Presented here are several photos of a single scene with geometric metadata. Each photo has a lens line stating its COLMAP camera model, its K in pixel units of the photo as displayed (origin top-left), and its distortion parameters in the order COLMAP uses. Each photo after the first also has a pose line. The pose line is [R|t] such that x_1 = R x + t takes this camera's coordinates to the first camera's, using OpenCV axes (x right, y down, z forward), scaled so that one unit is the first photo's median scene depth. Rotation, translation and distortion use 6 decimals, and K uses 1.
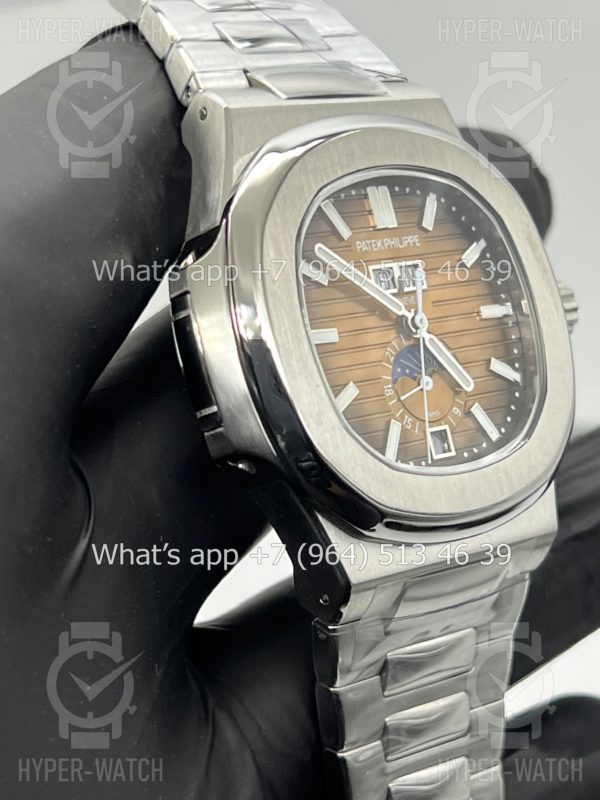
lens RADIAL K [[1894.3, 0, 301.2], [0, 1894.3, 400.6], [0, 0, 1]] dist [0.223512, 0.000000]
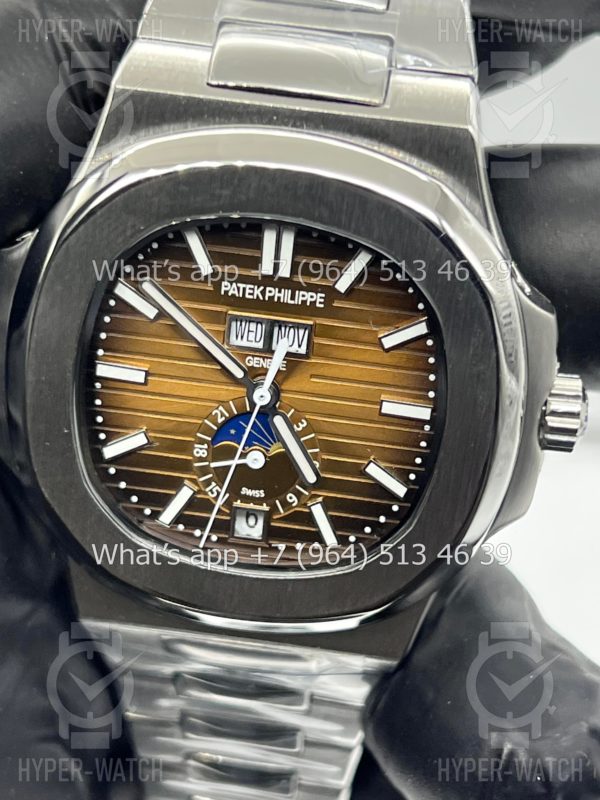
lens RADIAL K [[1894.3, 0, 304.4], [0, 1894.3, 406.7], [0, 0, 1]] dist [0.223512, 0.000000]
pose [[0.668339, 0.506344, -0.544921, 0.529663], [-0.210845, 0.831469, 0.514007, -0.468879], [0.713349, -0.228637, 0.662463, 0.446565]]
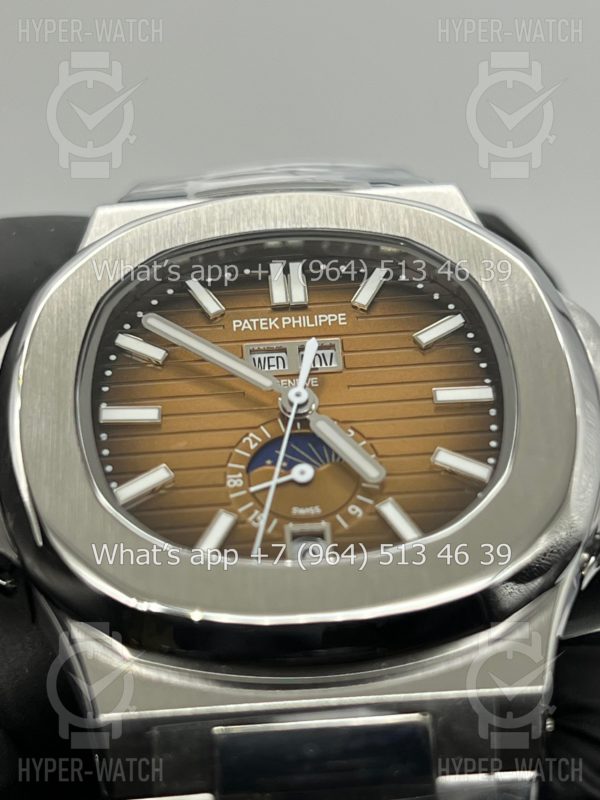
lens RADIAL K [[1894.3, 0, 300.5], [0, 1894.3, 401.7], [0, 0, 1]] dist [0.223512, 0.000000]
pose [[0.762512, -0.242032, -0.599997, 0.491935], [-0.063870, 0.894699, -0.442080, 0.277484], [0.643814, 0.375413, 0.666760, 0.508872]]
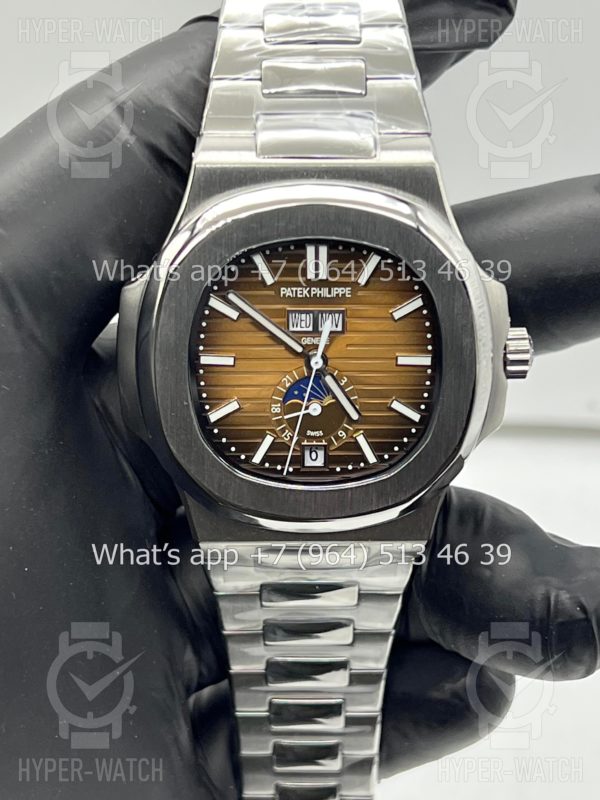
lens RADIAL K [[1894.3, 0, 297.5], [0, 1894.3, 394.7], [0, 0, 1]] dist [0.223512, 0.000000]
pose [[0.781990, 0.357188, -0.510791, 0.680661], [-0.149629, 0.903123, 0.402467, -0.510258], [0.605064, -0.238296, 0.759679, 0.049135]]
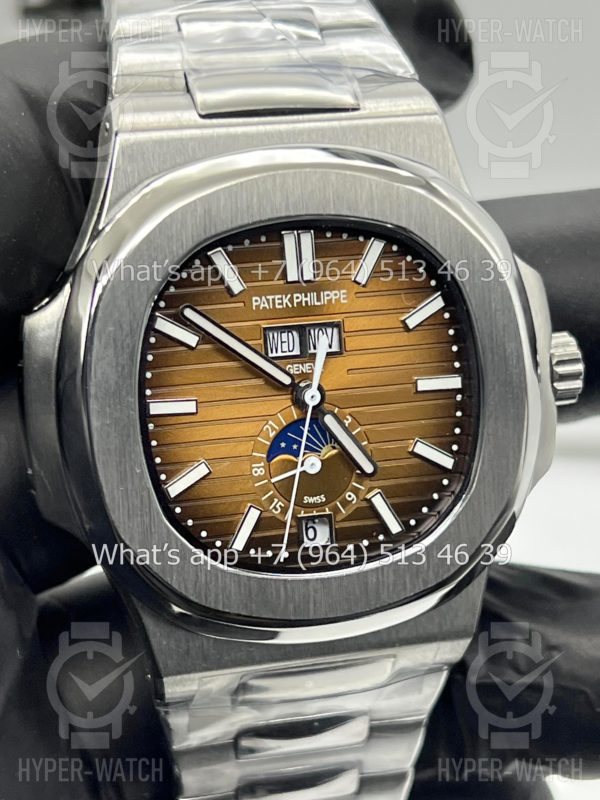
lens RADIAL K [[1894.3, 0, 301.1], [0, 1894.3, 402.6], [0, 0, 1]] dist [0.223512, 0.000000]
pose [[0.904393, 0.215272, -0.368418, 0.376746], [-0.119497, 0.956639, 0.265637, -0.268298], [0.409627, -0.196216, 0.890901, 0.211012]]
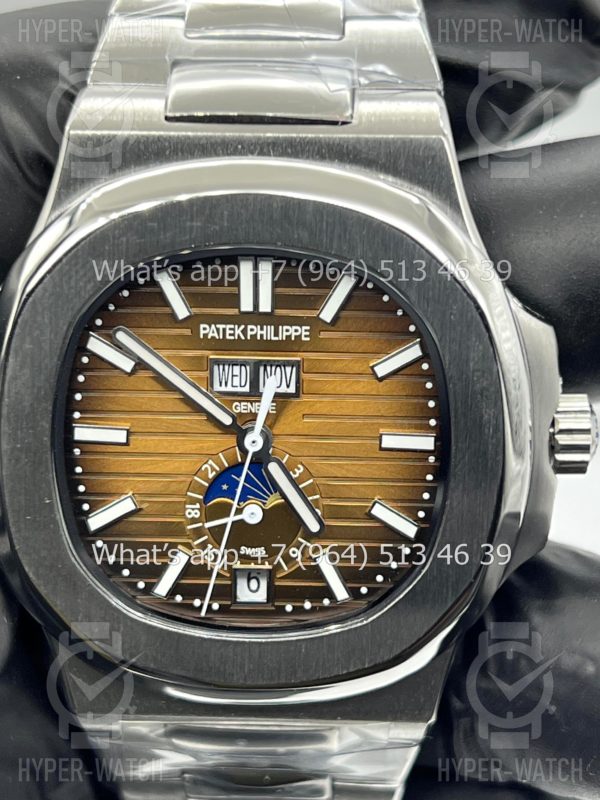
lens RADIAL K [[1894.3, 0, 292.9], [0, 1894.3, 401.4], [0, 0, 1]] dist [0.223512, 0.000000]
pose [[0.731781, 0.359950, -0.578733, 0.518641], [-0.138798, 0.910069, 0.390523, -0.363057], [0.667256, -0.205451, 0.715932, 0.441369]]
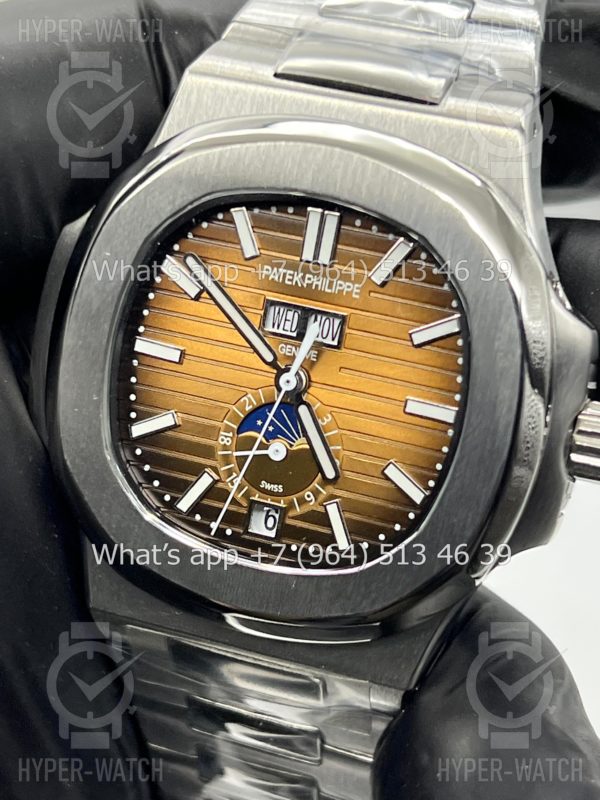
lens RADIAL K [[1894.3, 0, 302.0], [0, 1894.3, 407.1], [0, 0, 1]] dist [0.223512, 0.000000]
pose [[0.504855, 0.424750, -0.751471, 0.692304], [-0.250028, 0.905196, 0.343665, -0.317386], [0.826201, 0.014388, 0.563192, 0.523780]]
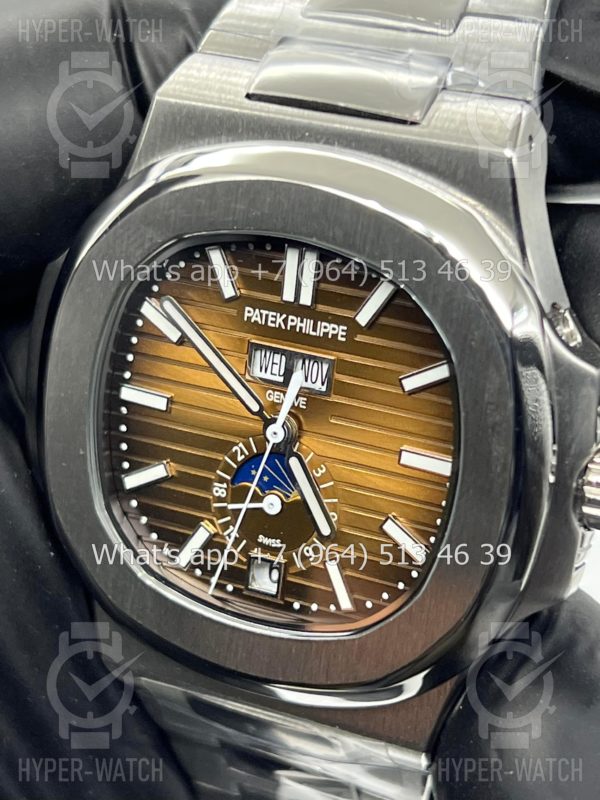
lens RADIAL K [[1894.3, 0, 297.2], [0, 1894.3, 392.3], [0, 0, 1]] dist [0.223512, 0.000000]
pose [[0.410923, 0.487061, -0.770658, 0.648914], [-0.140491, 0.869059, 0.474340, -0.421085], [0.900780, -0.086647, 0.425545, 0.667969]]
